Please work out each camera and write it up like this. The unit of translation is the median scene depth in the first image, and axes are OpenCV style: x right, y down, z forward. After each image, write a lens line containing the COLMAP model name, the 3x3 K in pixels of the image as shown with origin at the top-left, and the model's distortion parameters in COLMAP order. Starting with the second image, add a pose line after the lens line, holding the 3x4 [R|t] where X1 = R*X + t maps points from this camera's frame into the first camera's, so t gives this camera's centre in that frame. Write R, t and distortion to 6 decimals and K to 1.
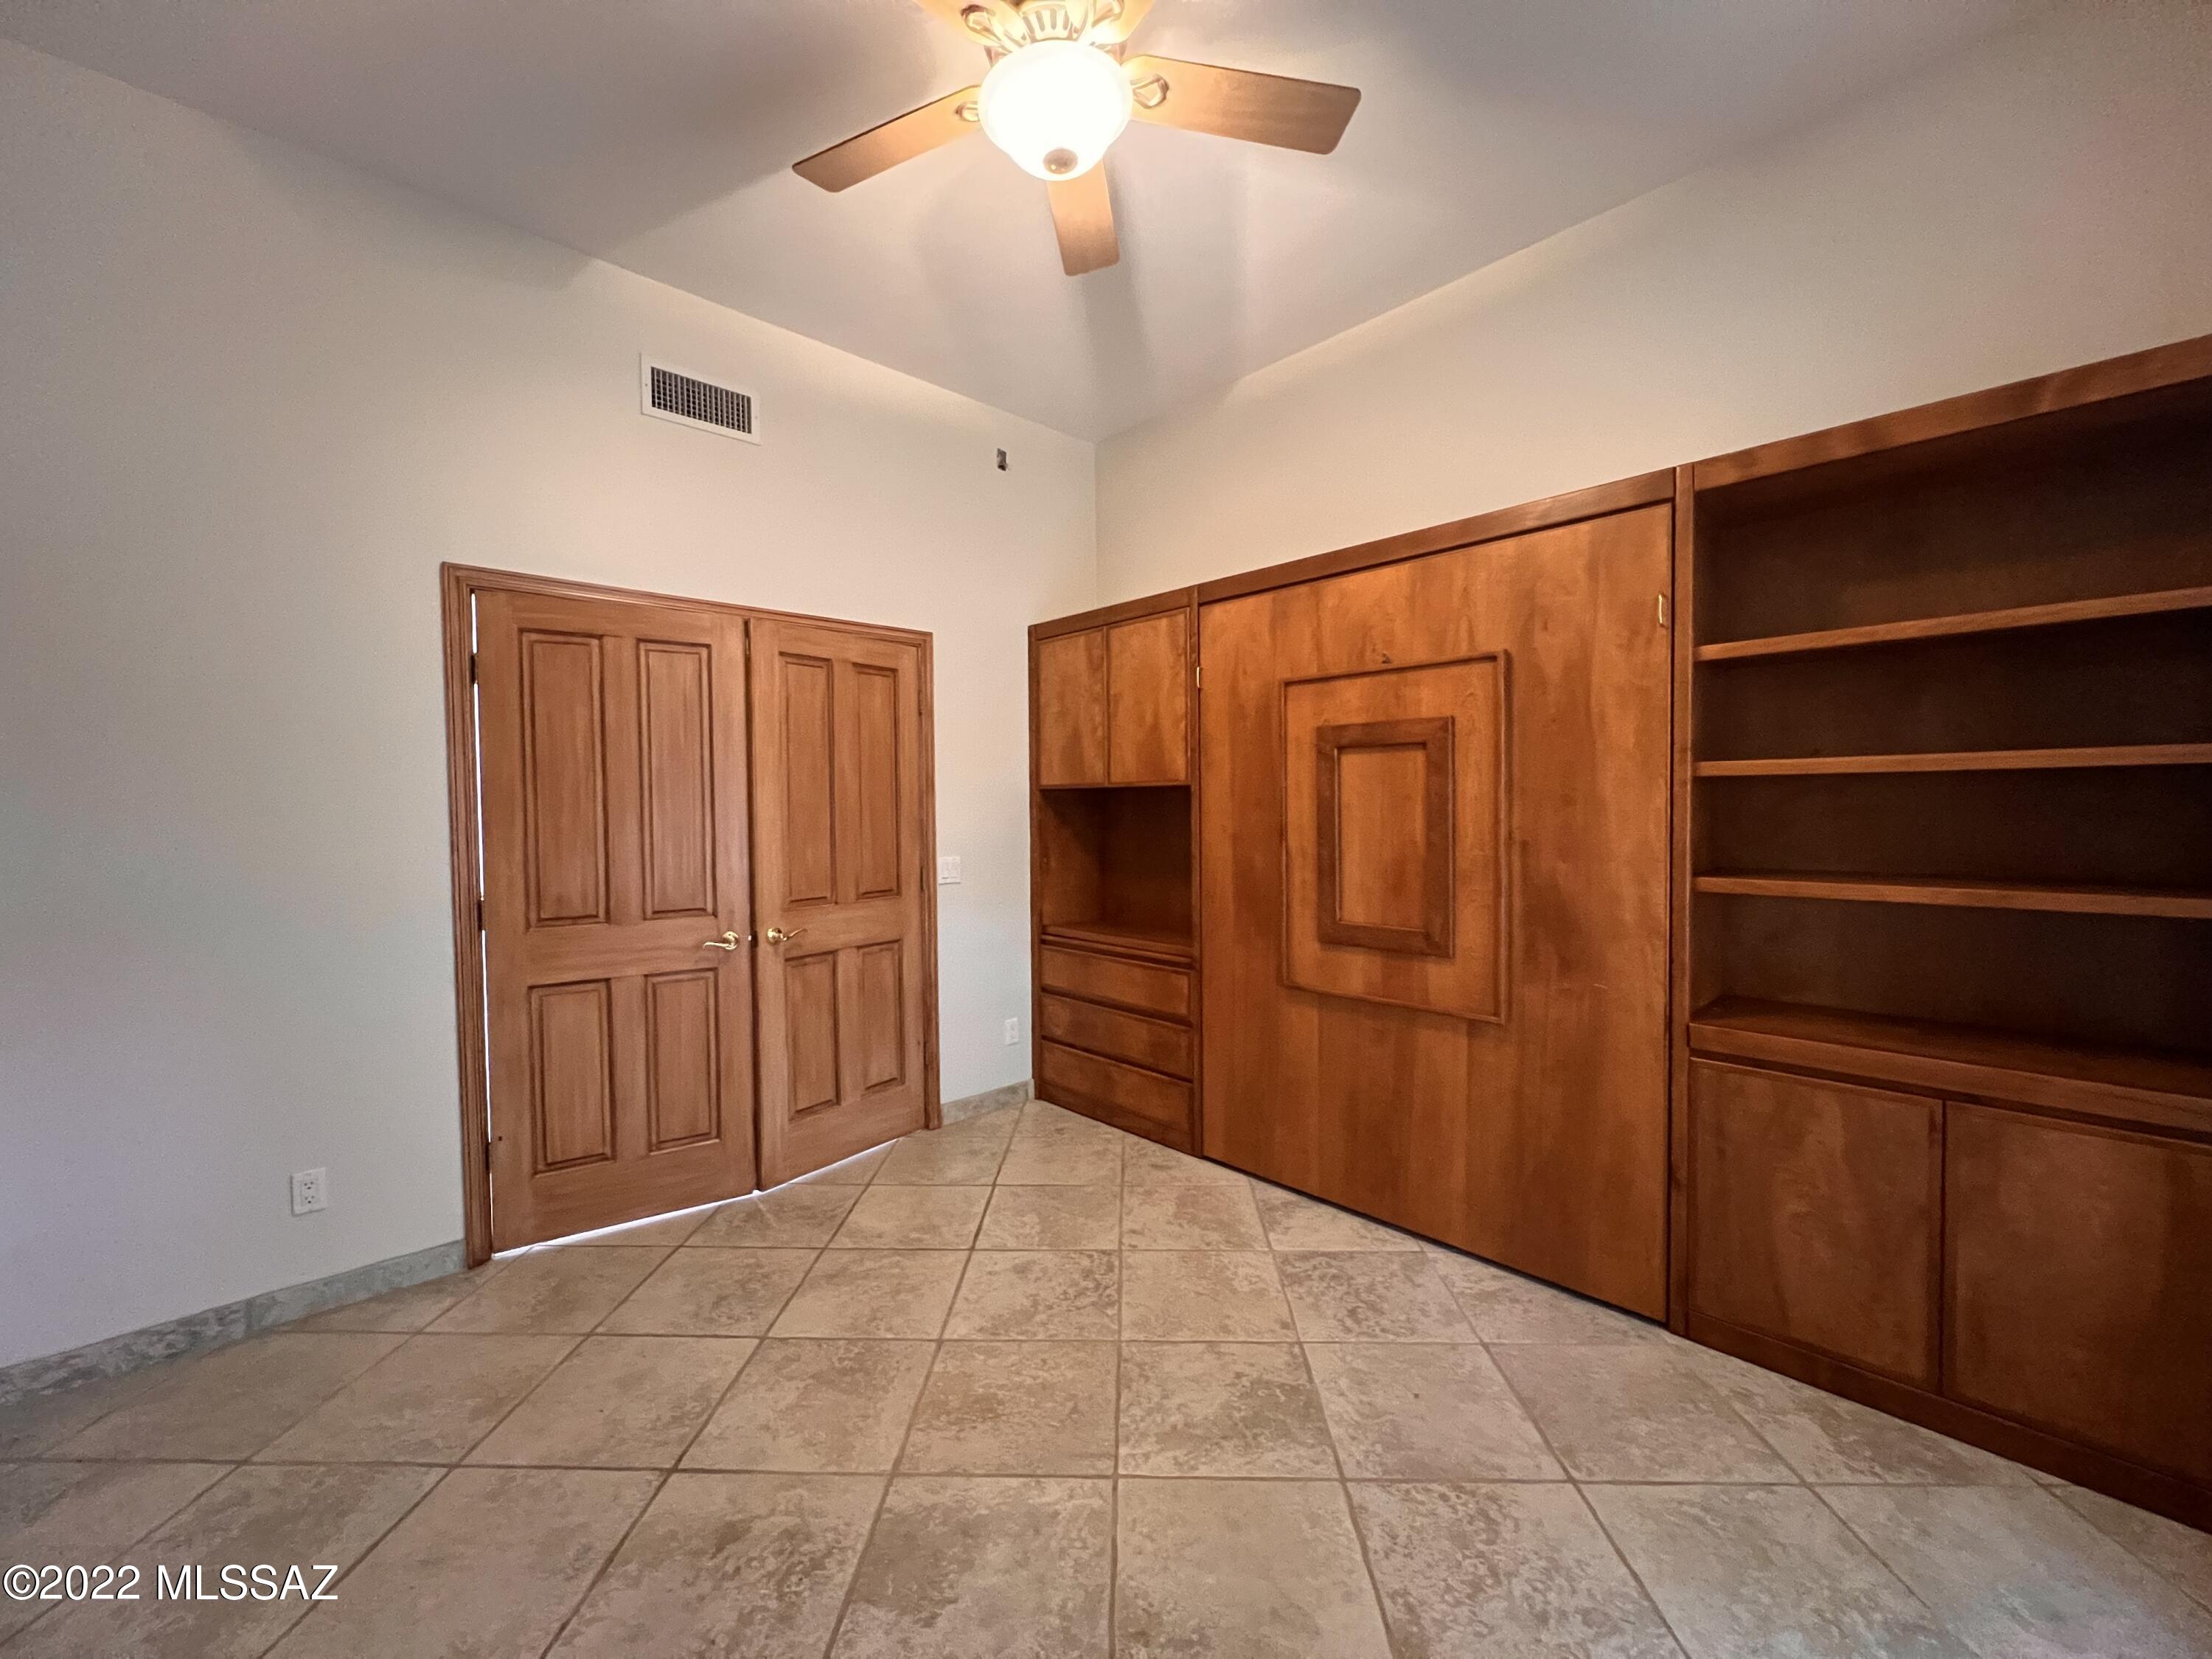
lens RADIAL K [[884.8, 0, 1104.4], [0, 884.8, 826.2], [0, 0, 1]] dist [-0.003599, 0.001027]
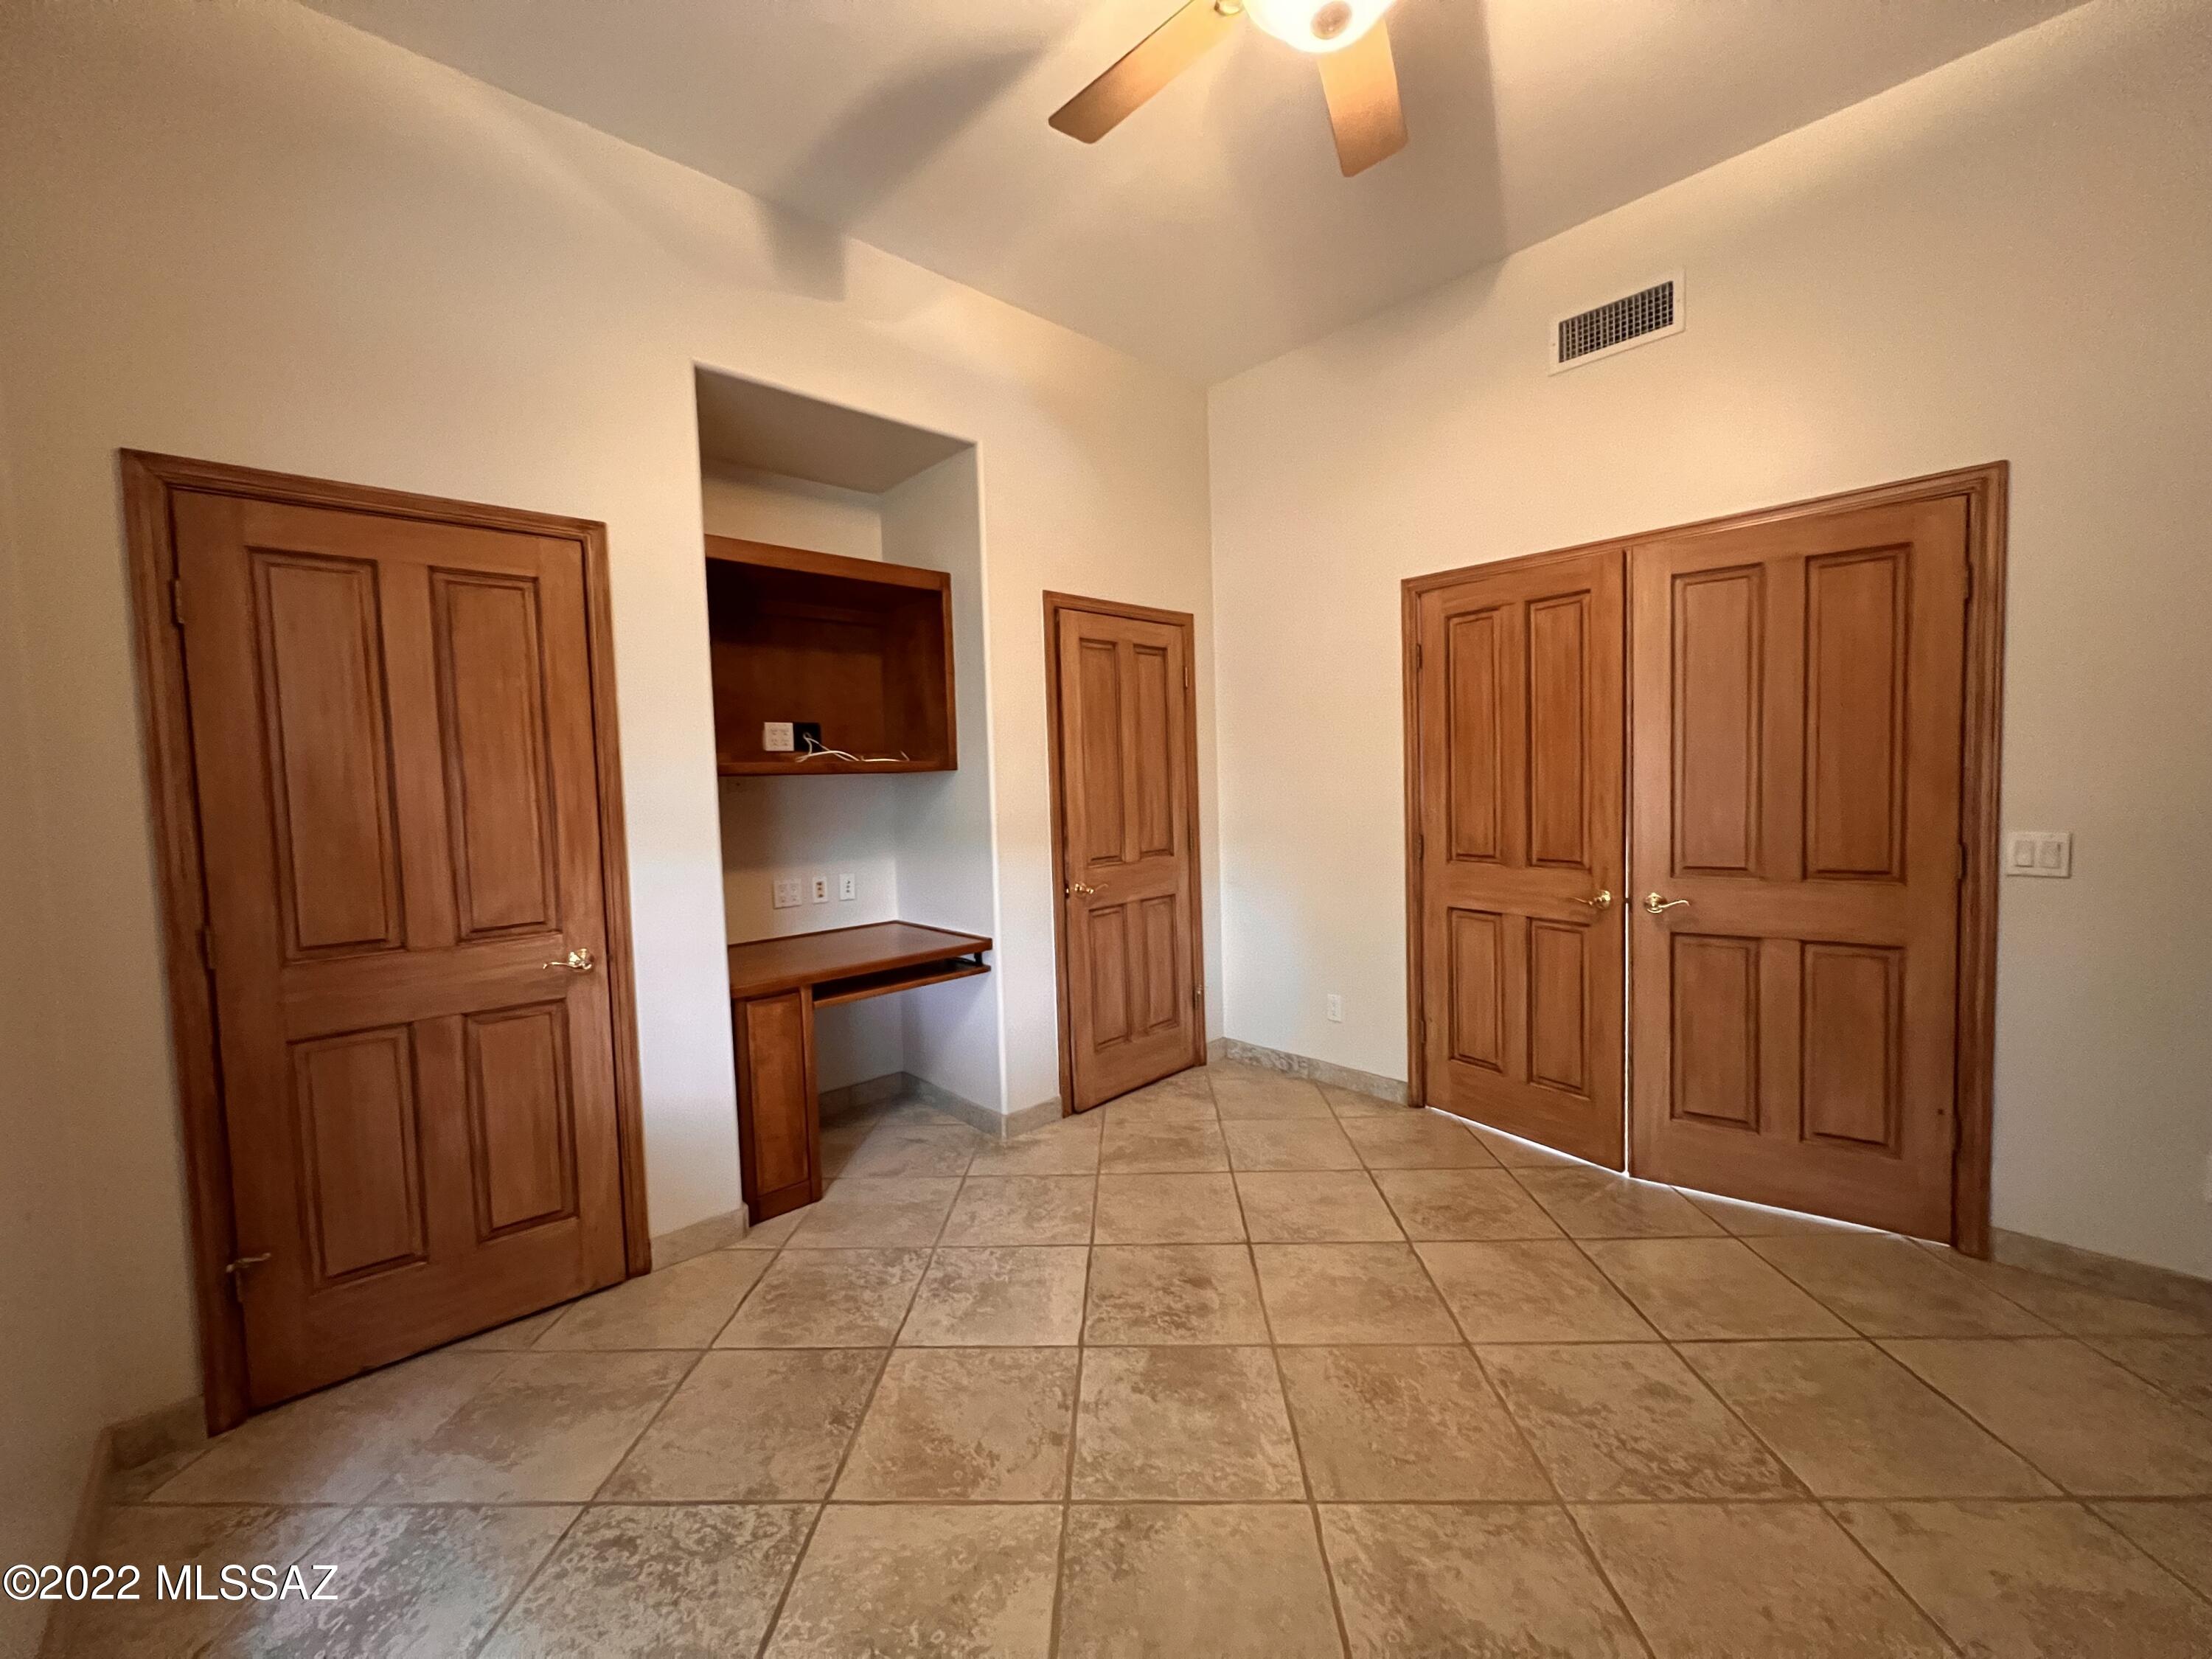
lens RADIAL K [[884.8, 0, 1104.3], [0, 884.8, 824.5], [0, 0, 1]] dist [-0.003599, 0.001027]
pose [[-0.003805, 0.063008, -0.998006, 0.575752], [0.007011, 0.997990, 0.062981, -0.015550], [0.999968, -0.006757, -0.004240, 0.517453]]
